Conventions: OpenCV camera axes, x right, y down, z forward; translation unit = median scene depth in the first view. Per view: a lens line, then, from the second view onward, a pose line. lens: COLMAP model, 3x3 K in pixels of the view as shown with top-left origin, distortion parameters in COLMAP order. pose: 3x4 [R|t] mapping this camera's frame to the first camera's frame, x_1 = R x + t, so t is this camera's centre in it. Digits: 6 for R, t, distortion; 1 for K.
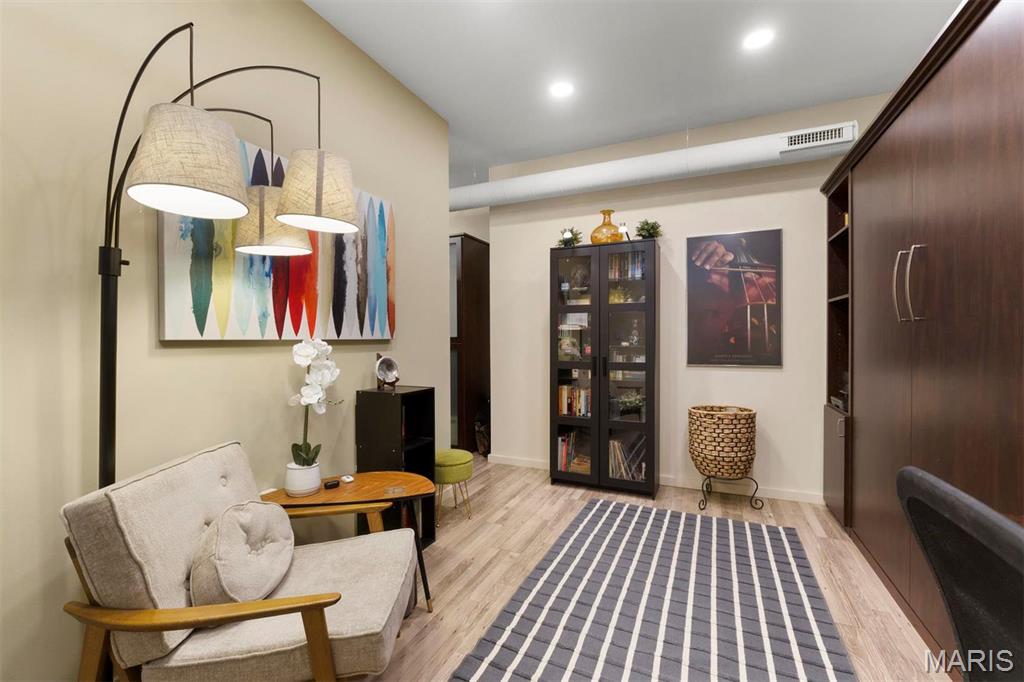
lens RADIAL K [[430.9, 0, 511.0], [0, 430.9, 340.5], [0, 0, 1]] dist [-0.008675, -0.000300]
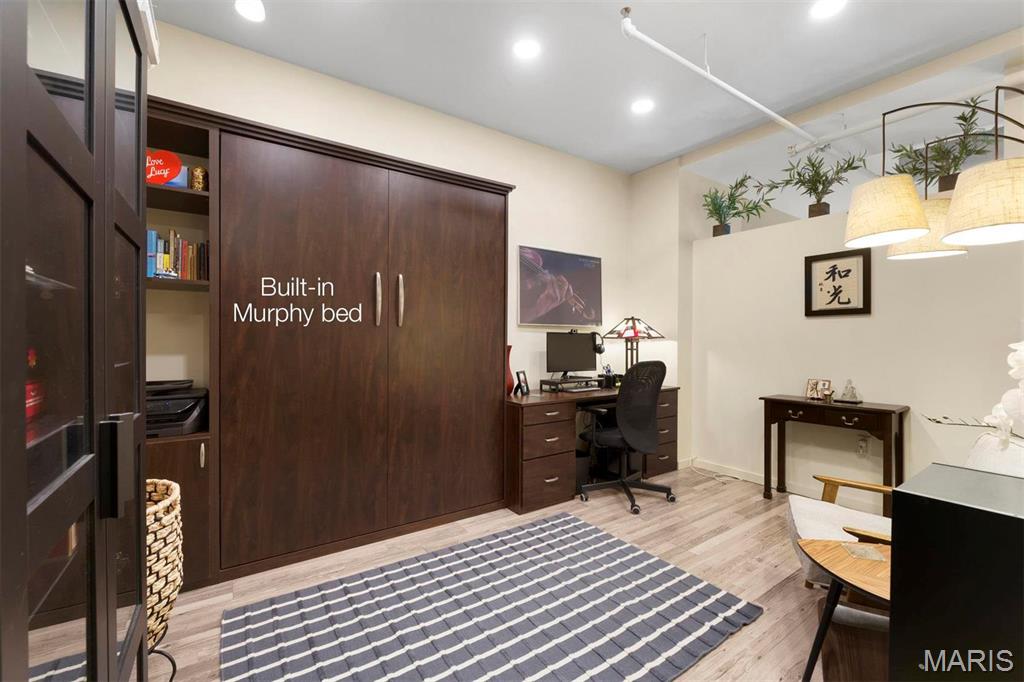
lens RADIAL K [[430.9, 0, 509.0], [0, 430.9, 338.4], [0, 0, 1]] dist [-0.008675, -0.000300]
pose [[-0.855722, -0.003066, 0.517427, -0.105714], [0.001852, 0.999958, 0.008987, -0.009563], [-0.517433, 0.008648, -0.855680, 1.527623]]
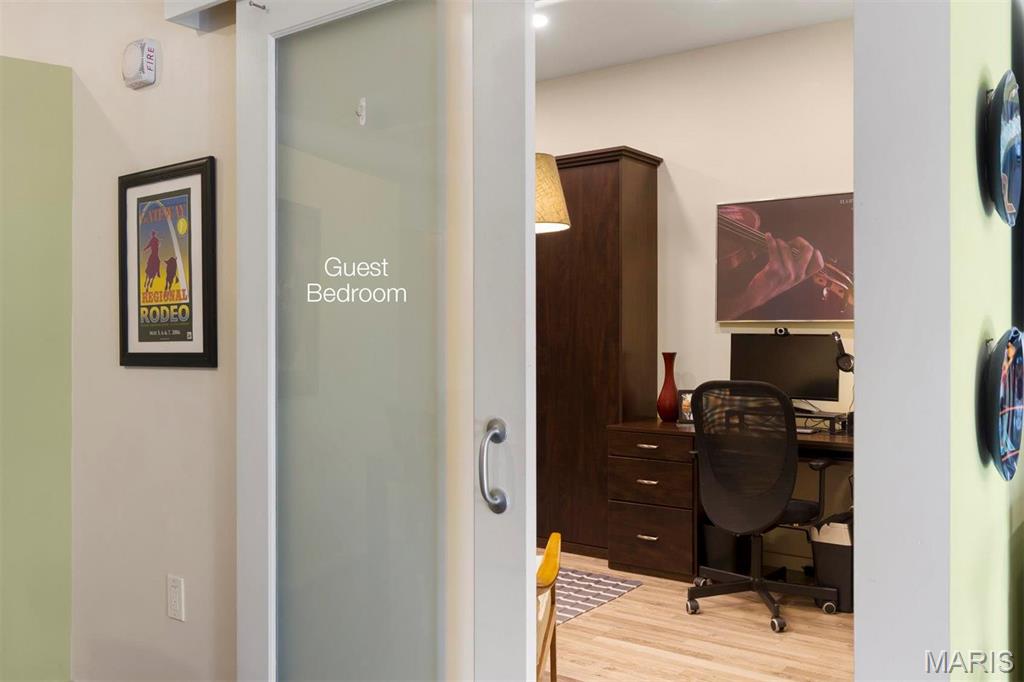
lens RADIAL K [[874.0, 0, 514.6], [0, 874.0, 339.4], [0, 0, 1]] dist [-0.008062, 0.013434]
pose [[0.213639, -0.002549, 0.976909, -1.447928], [0.004925, 0.999987, 0.001533, -0.009086], [-0.976900, 0.004484, 0.213649, 0.252107]]
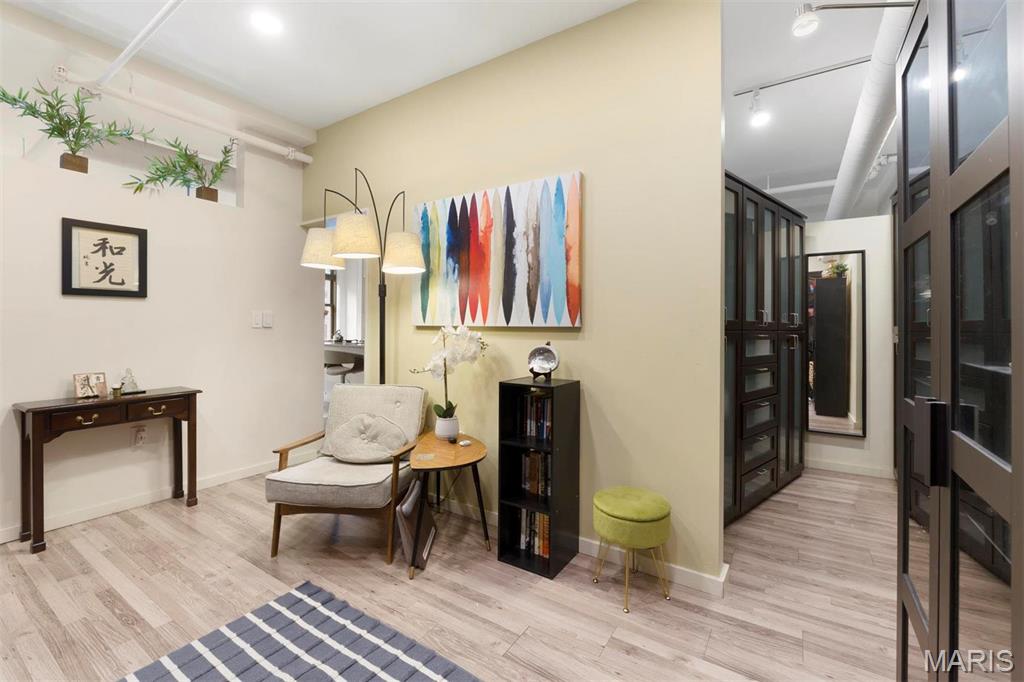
lens RADIAL K [[430.9, 0, 515.1], [0, 430.9, 324.9], [0, 0, 1]] dist [-0.008675, -0.000300]
pose [[-0.144400, -0.004181, -0.989511, 0.673380], [-0.013784, 0.999903, -0.002213, -0.003938], [0.989423, 0.013320, -0.144443, 1.123076]]
